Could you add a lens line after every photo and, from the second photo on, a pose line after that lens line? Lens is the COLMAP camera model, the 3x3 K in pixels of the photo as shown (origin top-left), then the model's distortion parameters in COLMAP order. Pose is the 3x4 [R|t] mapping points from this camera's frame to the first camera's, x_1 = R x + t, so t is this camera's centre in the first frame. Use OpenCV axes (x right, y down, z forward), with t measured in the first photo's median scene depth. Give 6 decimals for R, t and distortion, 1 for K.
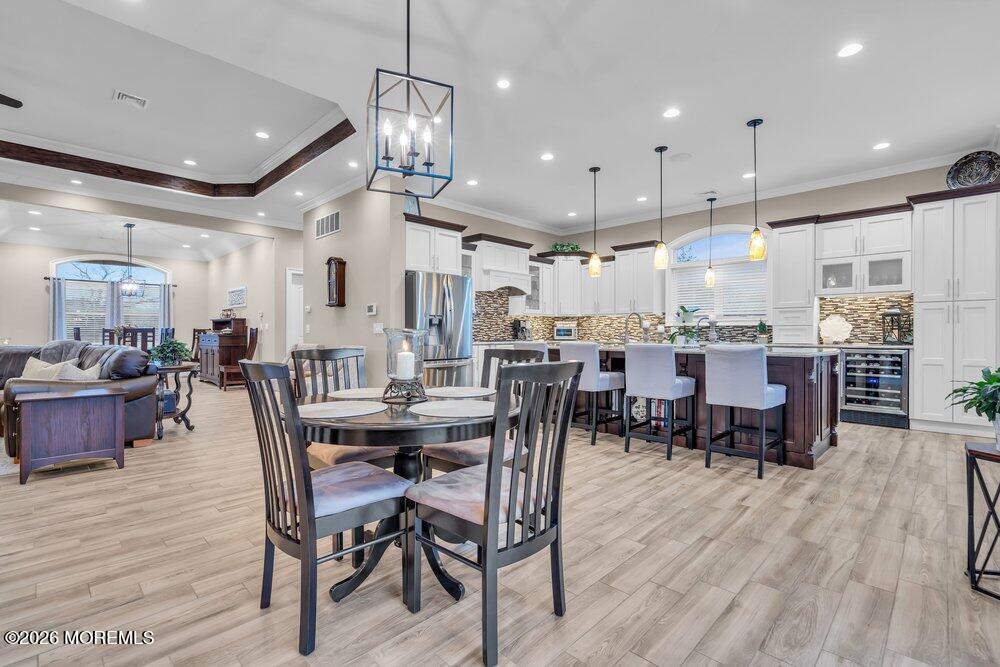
lens RADIAL K [[458.0, 0, 498.5], [0, 458.0, 342.2], [0, 0, 1]] dist [-0.000274, -0.000003]
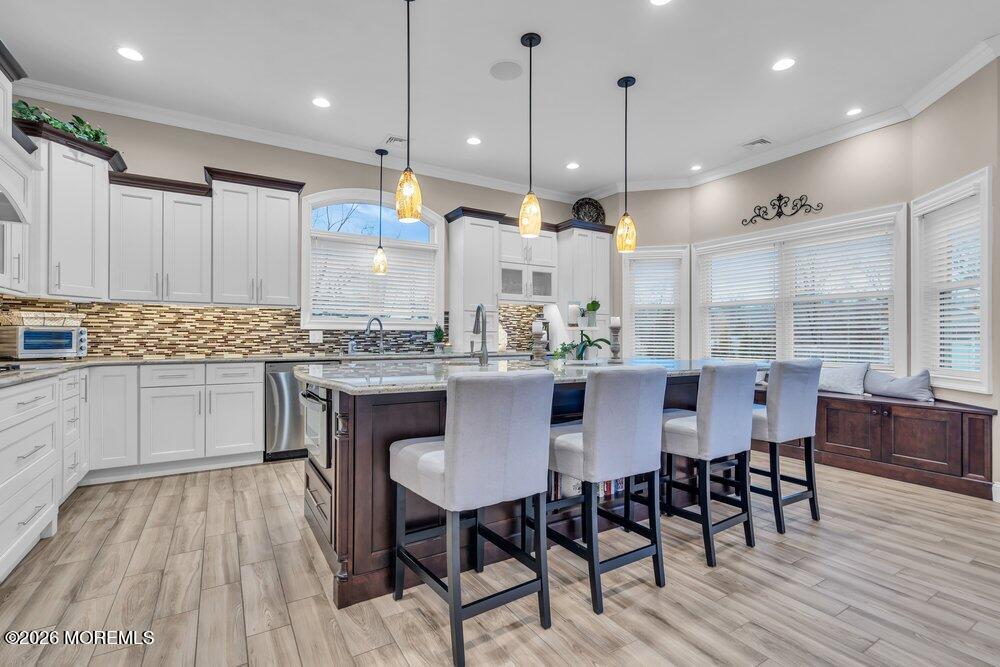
lens RADIAL K [[458.0, 0, 498.5], [0, 458.0, 342.2], [0, 0, 1]] dist [-0.000274, -0.000003]
pose [[0.245845, -0.012578, 0.969228, -0.214851], [0.016782, 0.999821, 0.008719, -0.024403], [-0.969164, 0.014122, 0.246012, 0.779186]]
